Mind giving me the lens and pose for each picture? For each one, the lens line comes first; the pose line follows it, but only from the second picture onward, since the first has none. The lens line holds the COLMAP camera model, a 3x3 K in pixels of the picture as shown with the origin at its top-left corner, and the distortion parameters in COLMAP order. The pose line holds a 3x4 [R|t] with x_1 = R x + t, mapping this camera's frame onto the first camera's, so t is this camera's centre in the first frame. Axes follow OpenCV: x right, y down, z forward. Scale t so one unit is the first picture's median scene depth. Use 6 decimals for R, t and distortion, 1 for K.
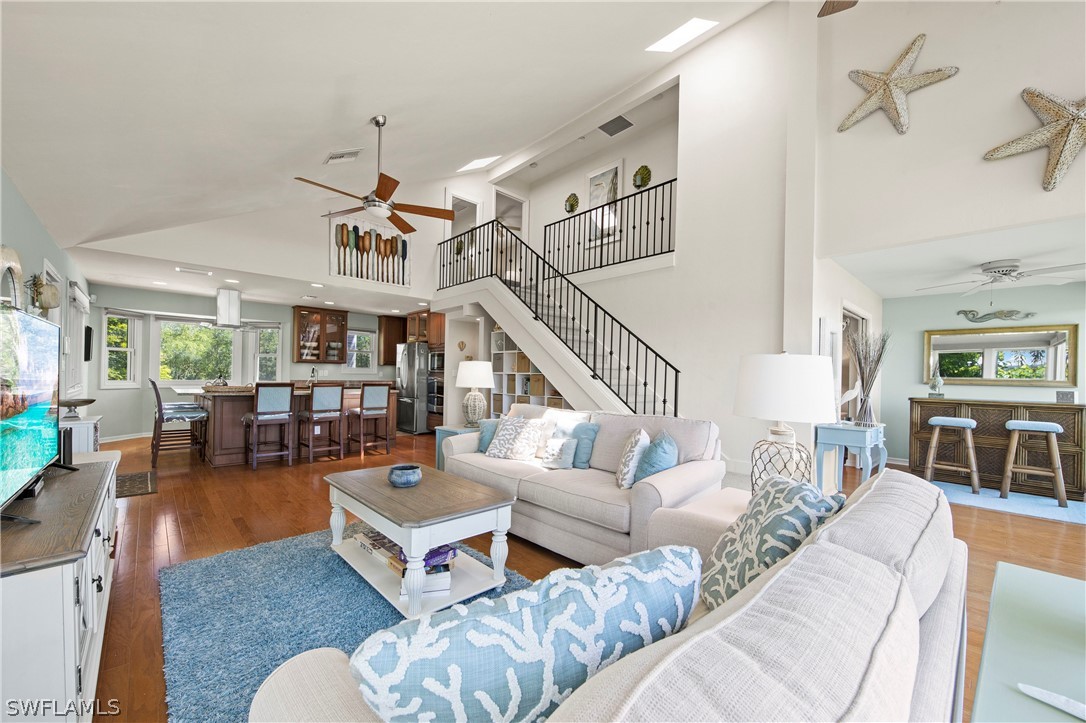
lens RADIAL K [[420.2, 0, 548.1], [0, 420.2, 374.1], [0, 0, 1]] dist [0.000724, -0.000173]
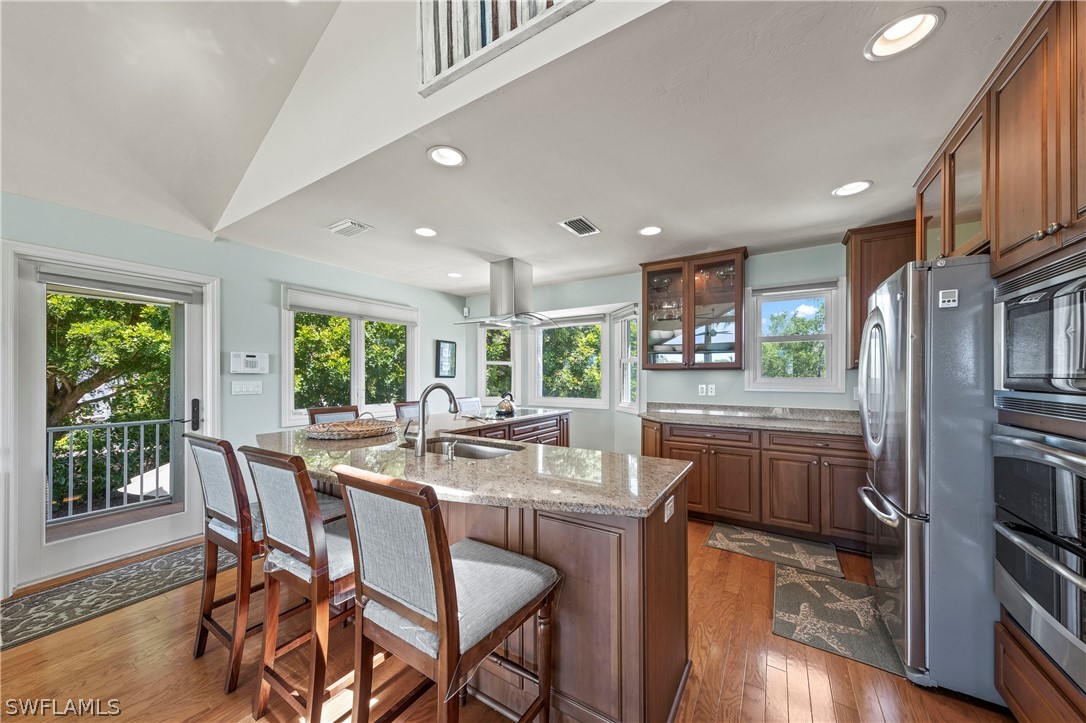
lens RADIAL K [[373.0, 0, 545.3], [0, 373.0, 374.7], [0, 0, 1]] dist [0.001776, 0.000147]
pose [[0.252330, -0.019544, -0.967444, -0.196167], [0.008494, 0.999802, -0.017982, -0.017200], [0.967604, -0.003680, 0.252446, 0.870107]]
